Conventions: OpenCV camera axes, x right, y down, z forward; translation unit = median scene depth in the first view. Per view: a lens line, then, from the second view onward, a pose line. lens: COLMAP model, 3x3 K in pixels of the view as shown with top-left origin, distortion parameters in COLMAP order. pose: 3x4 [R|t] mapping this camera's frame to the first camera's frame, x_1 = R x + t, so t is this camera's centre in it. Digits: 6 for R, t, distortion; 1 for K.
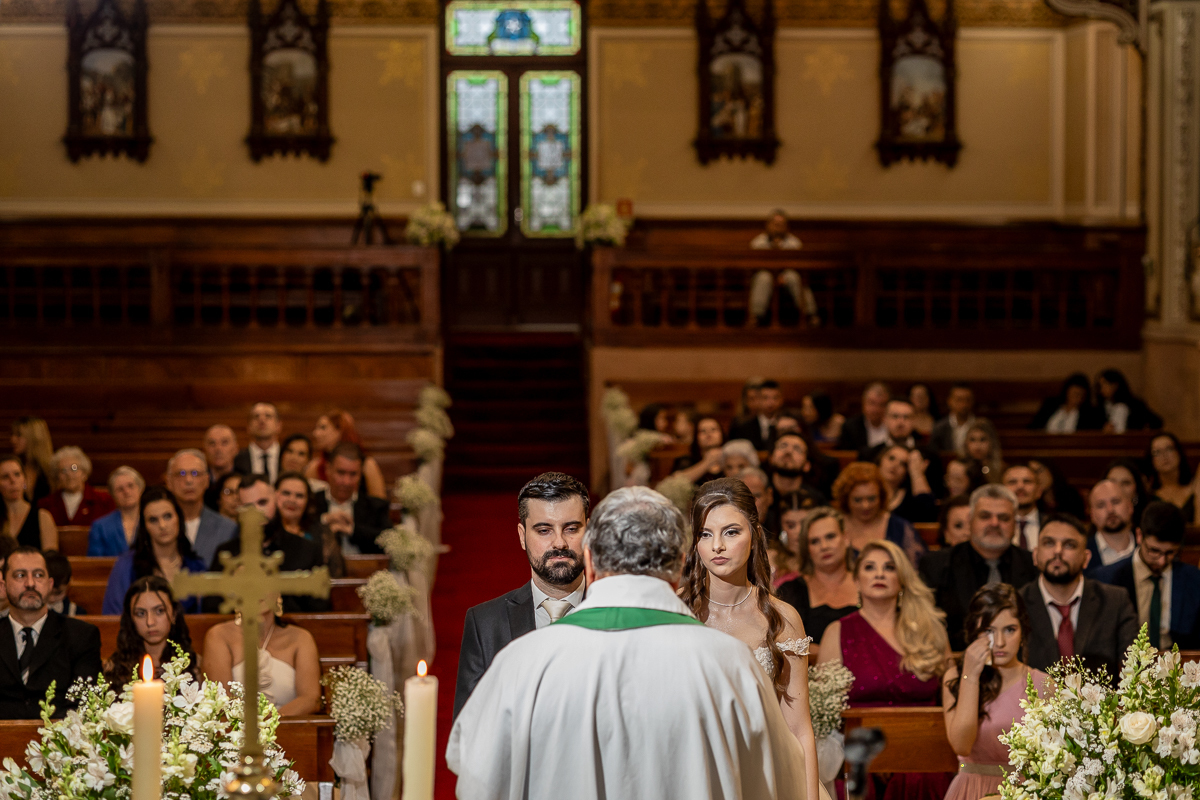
lens RADIAL K [[3071.9, 0, 671.1], [0, 3071.9, 367.7], [0, 0, 1]] dist [-0.006978, 0.336558]
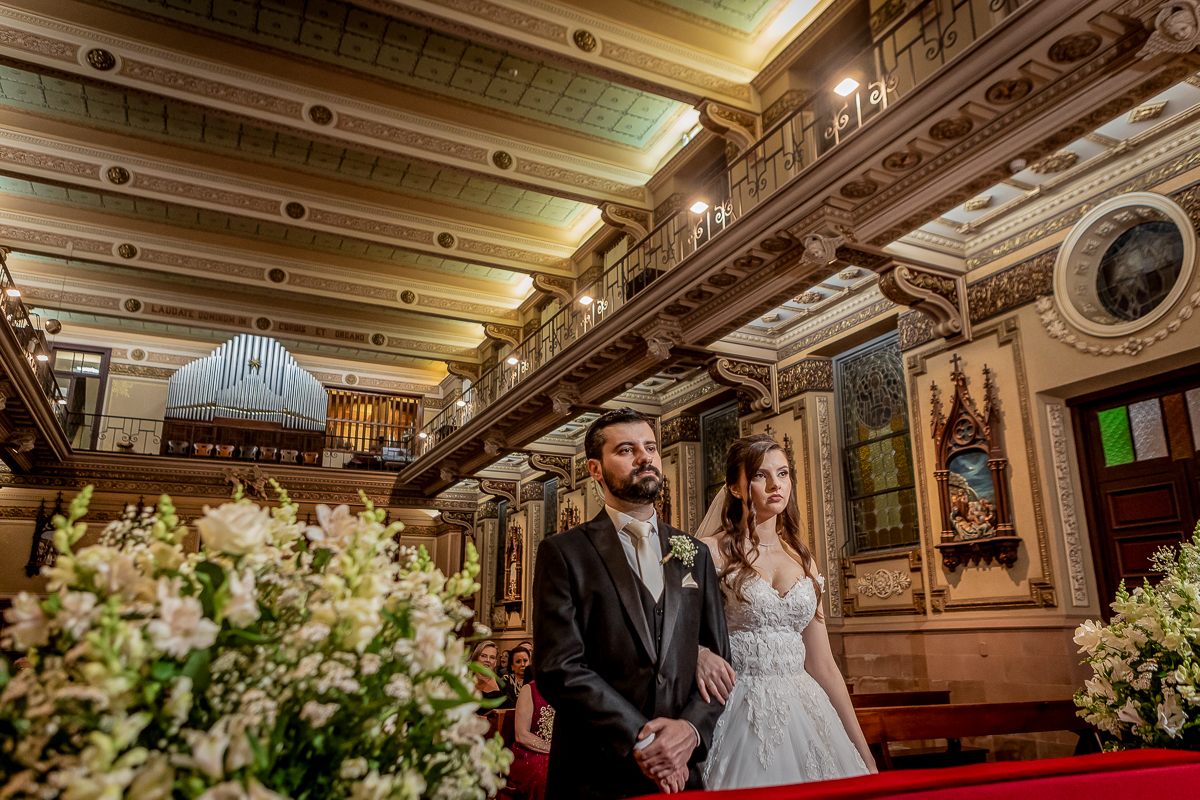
lens RADIAL K [[867.8, 0, 616.6], [0, 867.8, 402.9], [0, 0, 1]] dist [0.004483, 0.025161]
pose [[0.922783, 0.093874, 0.373710, -0.036440], [0.028303, 0.950736, -0.308706, 0.029561], [-0.384279, 0.295446, 0.874666, 0.172378]]
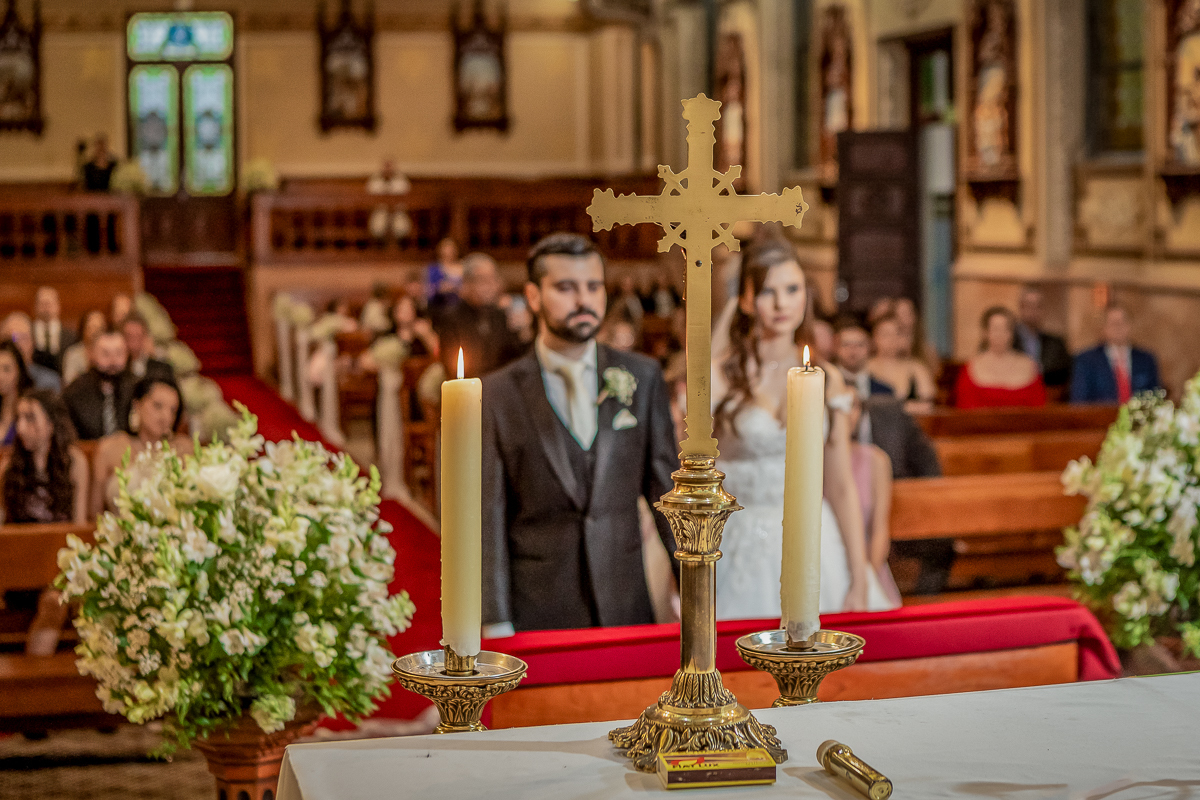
lens RADIAL K [[2081.7, 0, 657.6], [0, 2081.7, 368.8], [0, 0, 1]] dist [-0.177794, -0.062388]
pose [[0.978109, -0.026059, 0.206453, -0.036543], [0.020823, 0.999405, 0.027494, 0.013908], [-0.207047, -0.022593, 0.978070, 0.080196]]
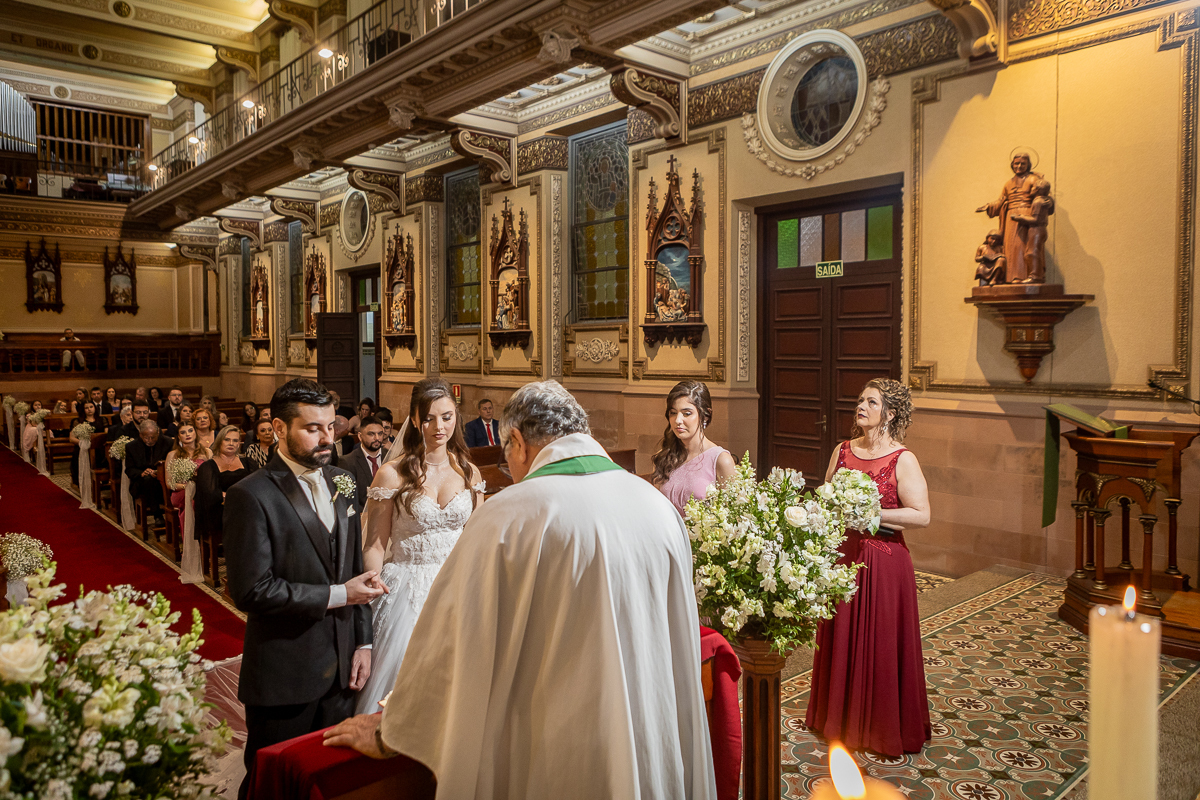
lens RADIAL K [[842.5, 0, 580.3], [0, 842.5, 378.4], [0, 0, 1]] dist [-0.036429, 0.027487]
pose [[0.802194, -0.029427, 0.596337, -0.039248], [0.037865, 0.999282, -0.001624, 0.009192], [-0.595861, 0.023883, 0.802732, 0.151744]]
